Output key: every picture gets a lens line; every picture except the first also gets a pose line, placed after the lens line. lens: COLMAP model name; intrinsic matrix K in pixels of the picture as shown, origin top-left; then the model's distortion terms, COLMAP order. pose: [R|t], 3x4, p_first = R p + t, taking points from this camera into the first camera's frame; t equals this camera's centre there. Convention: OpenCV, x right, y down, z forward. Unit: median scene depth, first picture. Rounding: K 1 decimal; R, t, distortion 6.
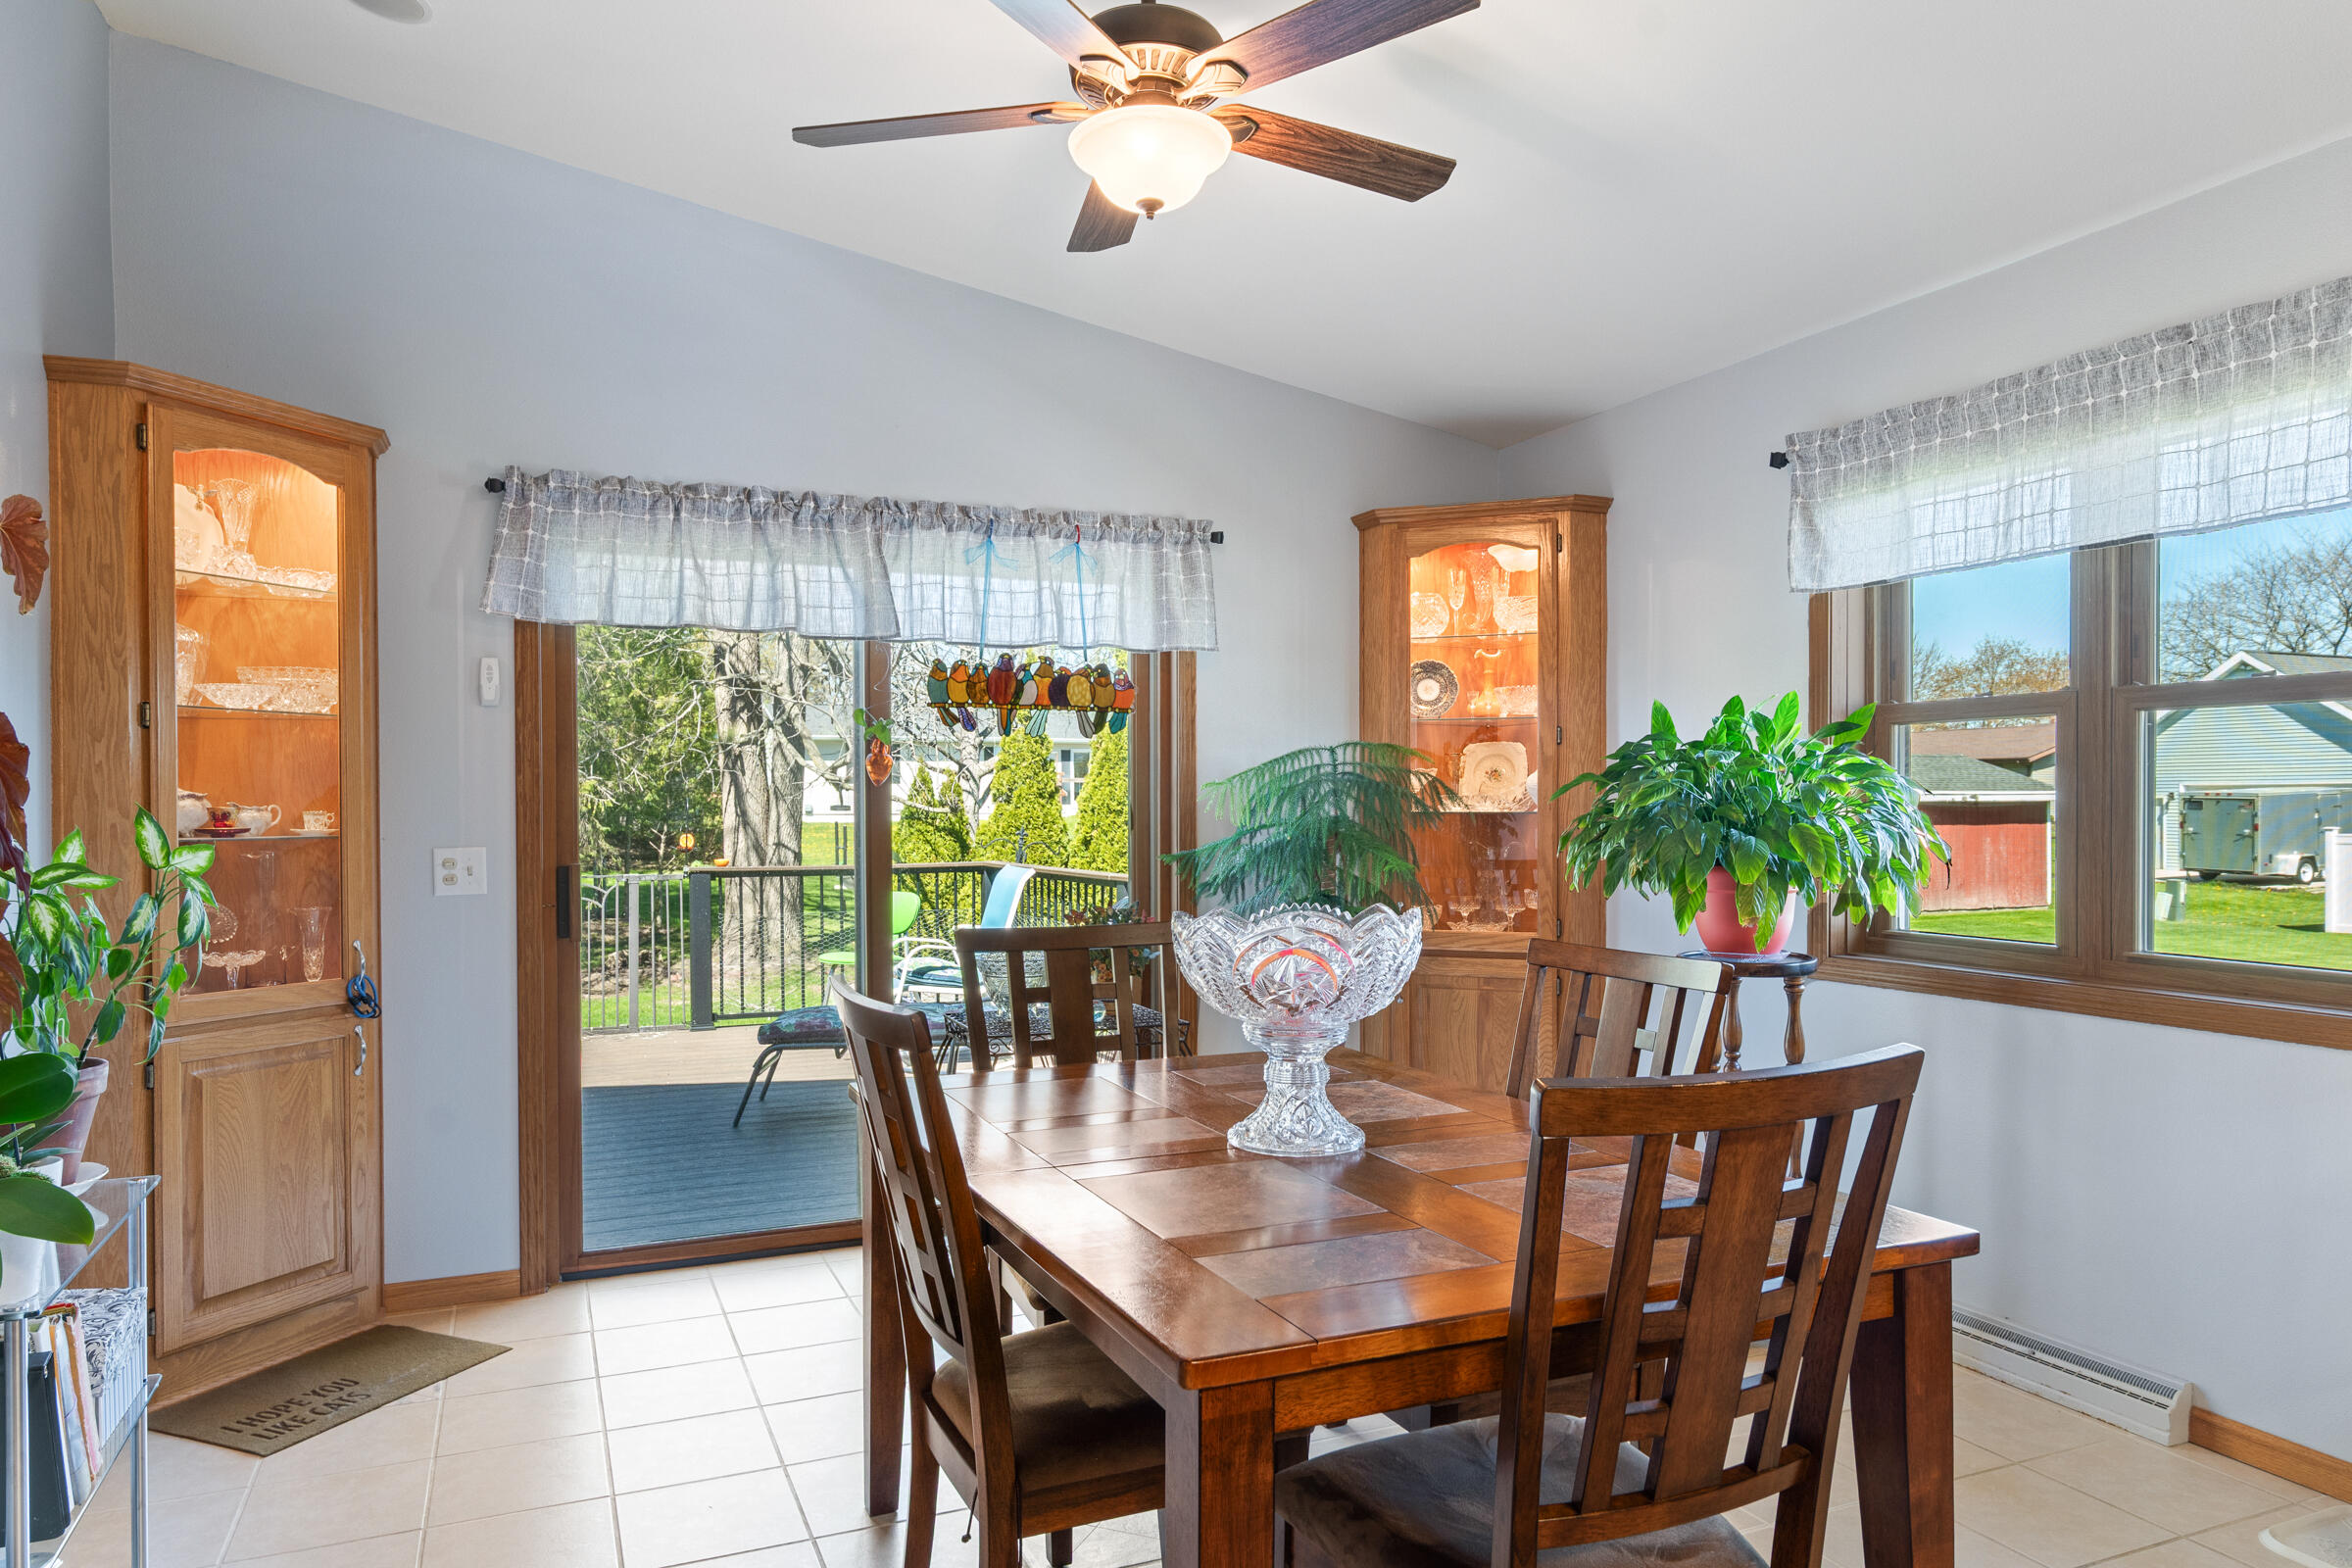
lens RADIAL K [[1440.8, 0, 1166.7], [0, 1440.8, 816.9], [0, 0, 1]] dist [-0.000177, 0.003938]
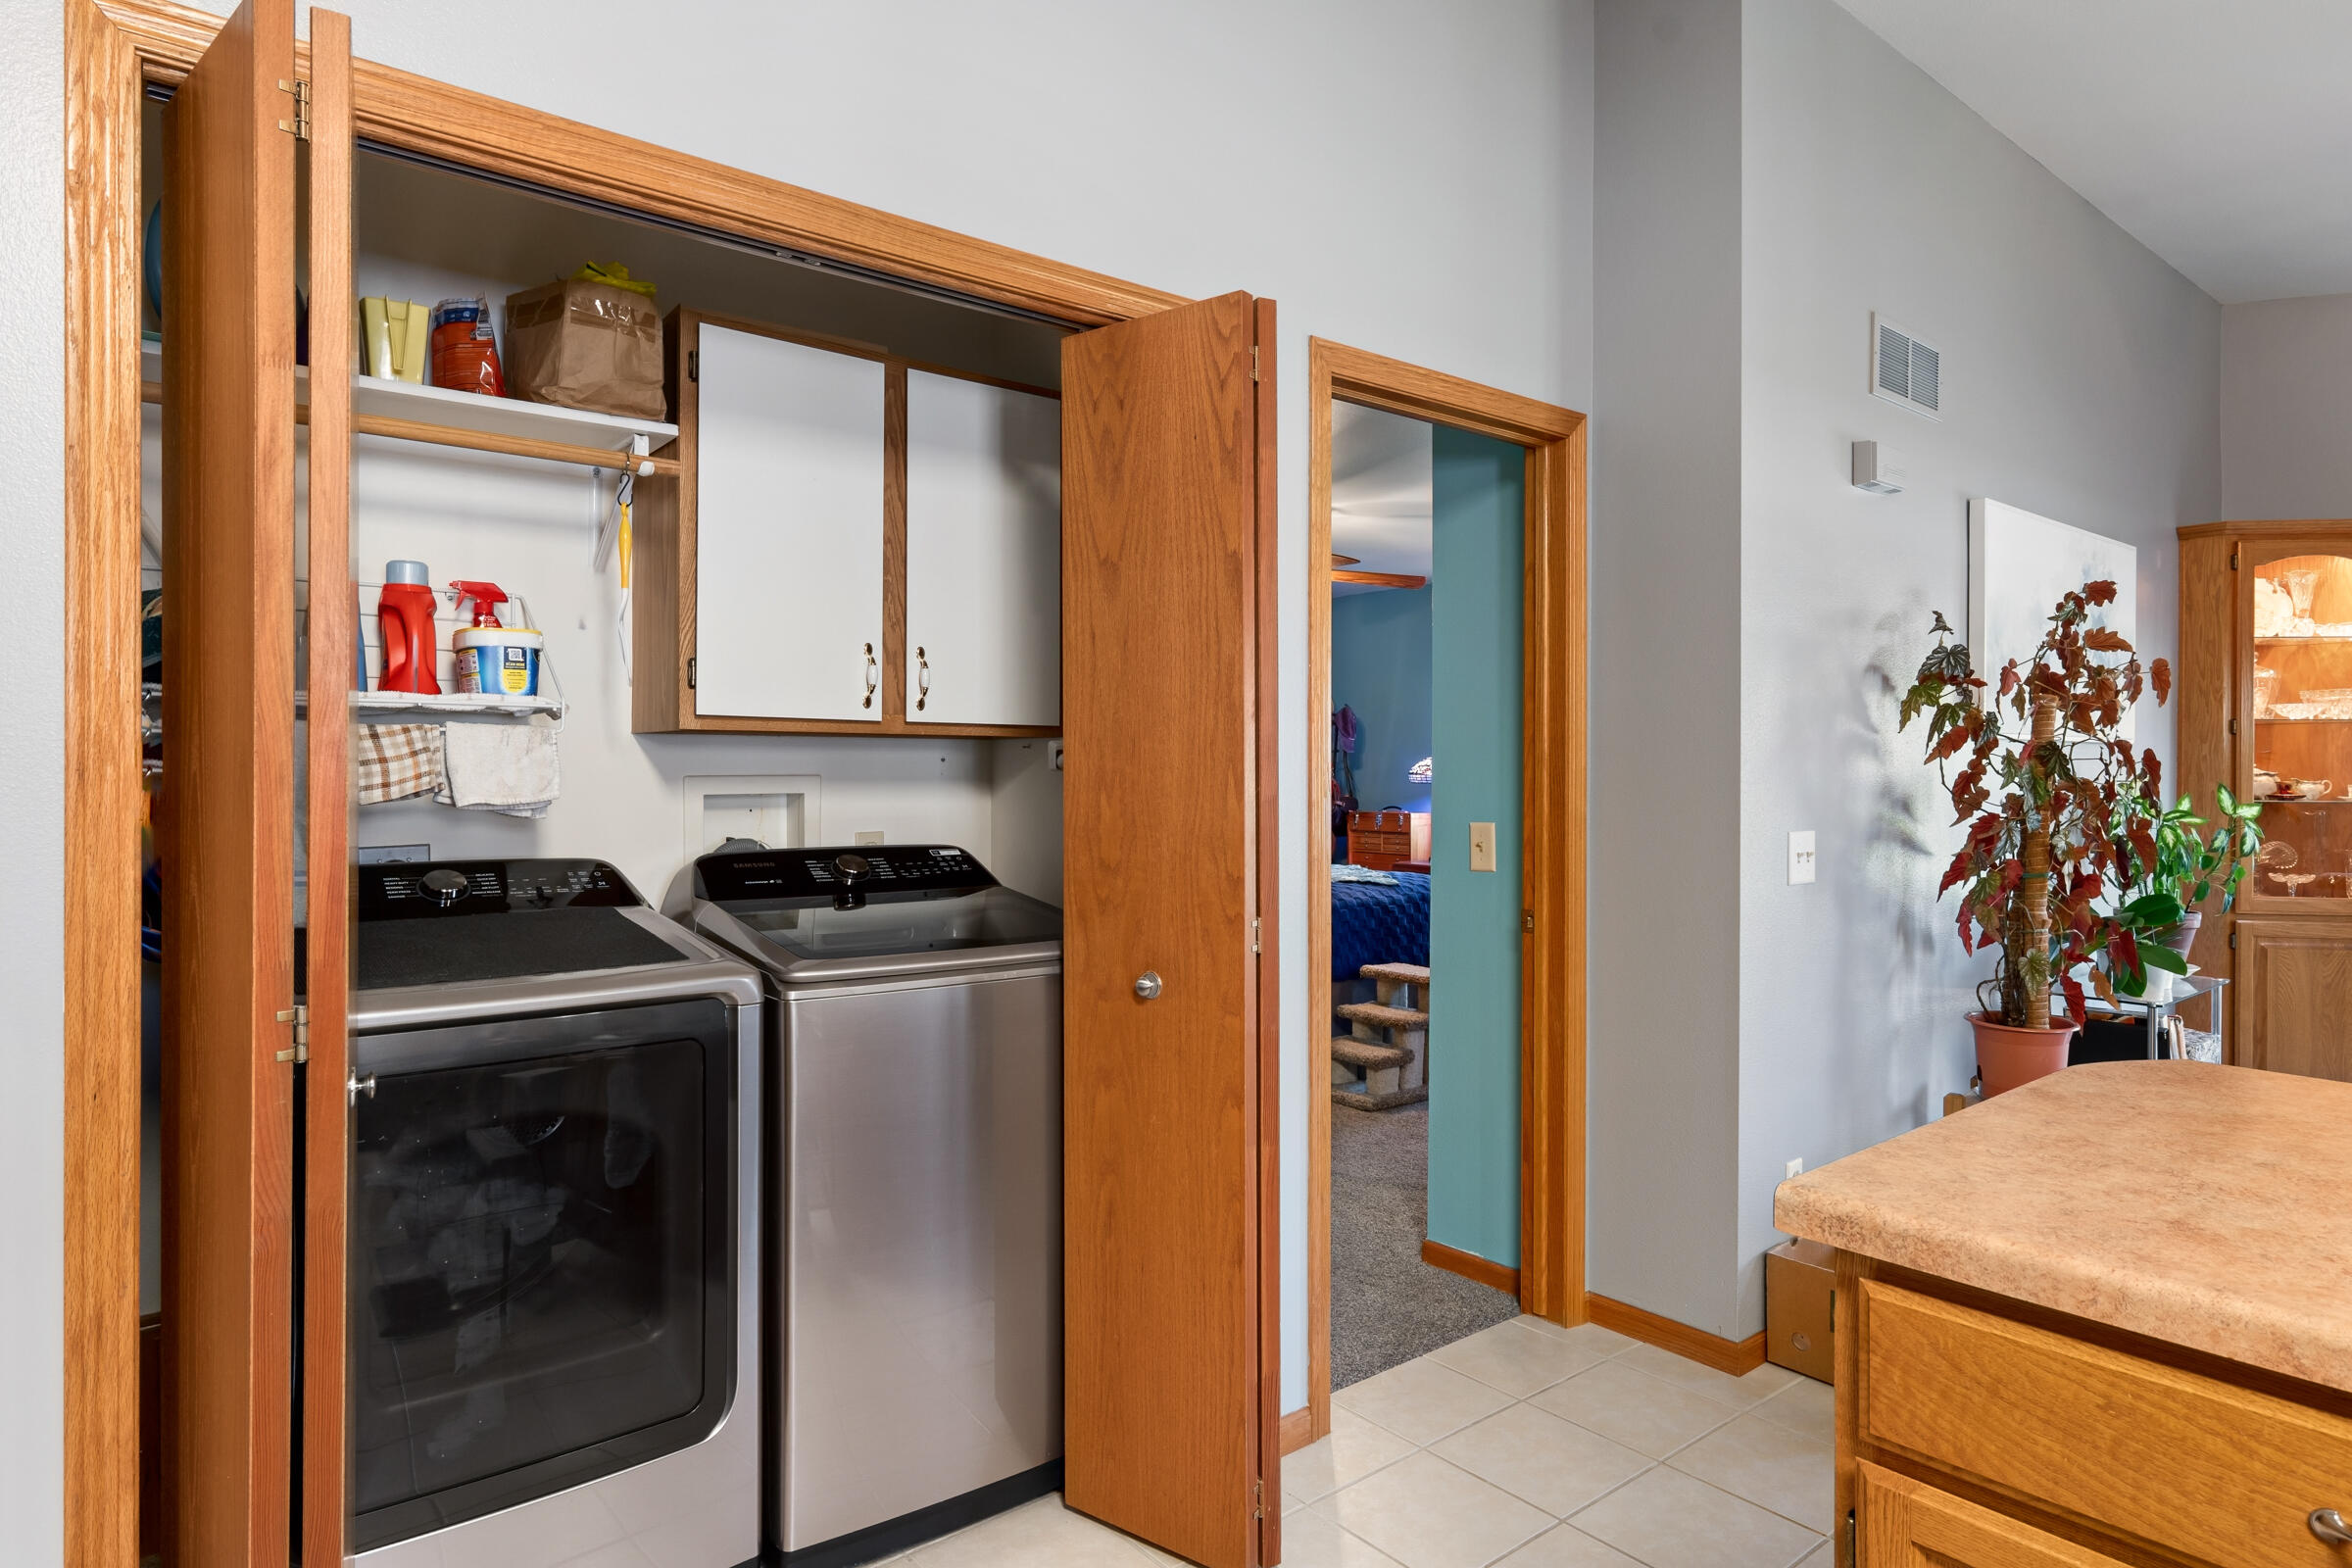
lens RADIAL K [[1300.3, 0, 1162.7], [0, 1300.3, 778.5], [0, 0, 1]] dist [0.000431, 0.003927]
pose [[0.240313, 0.006602, -0.970673, 0.447438], [-0.011937, 0.999921, 0.003846, -0.000879], [0.970622, 0.010663, 0.240373, -0.552577]]
